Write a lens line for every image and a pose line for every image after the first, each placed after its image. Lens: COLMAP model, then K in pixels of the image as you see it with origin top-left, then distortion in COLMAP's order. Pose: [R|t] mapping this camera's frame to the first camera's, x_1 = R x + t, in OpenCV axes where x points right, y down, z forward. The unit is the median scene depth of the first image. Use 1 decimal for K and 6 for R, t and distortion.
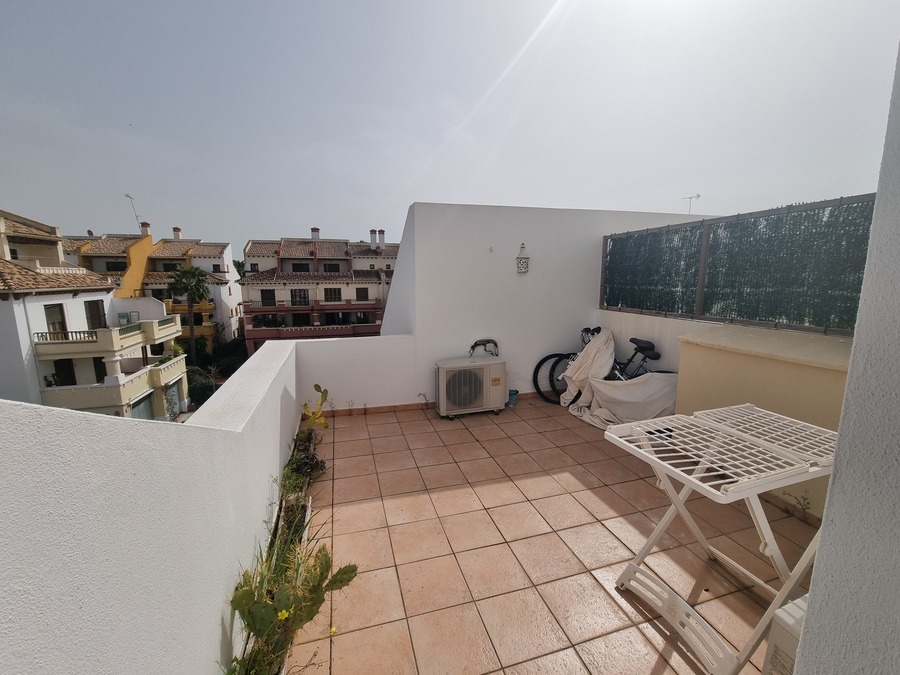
lens RADIAL K [[383.5, 0, 450.0], [0, 383.5, 337.5], [0, 0, 1]] dist [-0.000200, -0.000033]
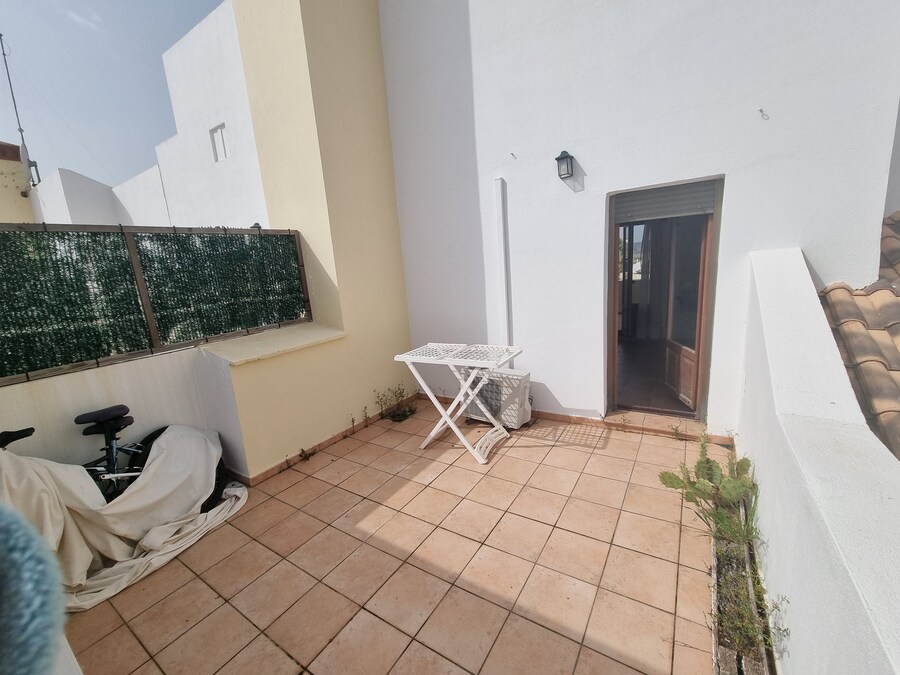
lens RADIAL K [[383.5, 0, 450.0], [0, 383.5, 337.5], [0, 0, 1]] dist [-0.000200, -0.000033]
pose [[-0.652957, -0.103998, 0.750221, -0.397436], [0.190488, 0.936139, 0.295563, -0.229202], [-0.733049, 0.335898, -0.591449, 1.196673]]
